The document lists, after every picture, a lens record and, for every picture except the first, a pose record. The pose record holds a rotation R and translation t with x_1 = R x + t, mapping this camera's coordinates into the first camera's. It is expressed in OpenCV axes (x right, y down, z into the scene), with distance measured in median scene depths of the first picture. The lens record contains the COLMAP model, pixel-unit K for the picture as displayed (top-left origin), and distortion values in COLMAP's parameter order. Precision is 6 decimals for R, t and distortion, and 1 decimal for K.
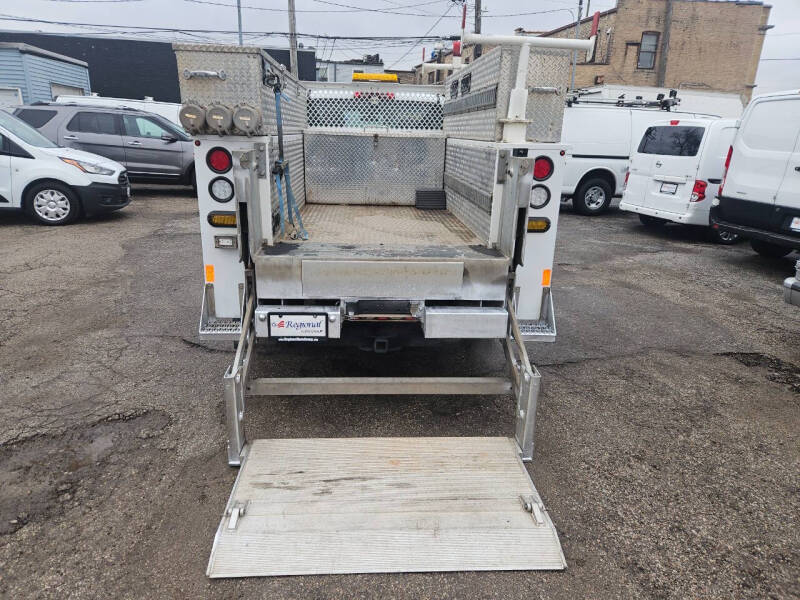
lens RADIAL K [[531.2, 0, 397.0], [0, 531.2, 303.2], [0, 0, 1]] dist [0.068376, -0.049528]
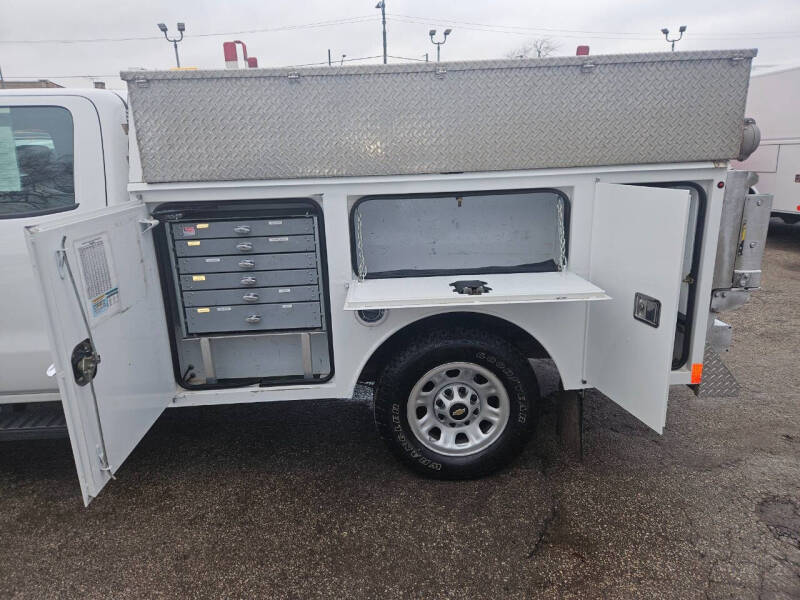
lens RADIAL K [[530.3, 0, 390.9], [0, 530.3, 293.7], [0, 0, 1]] dist [0.075785, -0.062413]
pose [[0.034284, -0.293755, 0.955266, -0.678466], [0.339096, 0.902547, 0.265373, -0.288370], [-0.940127, 0.314829, 0.130554, 0.793174]]
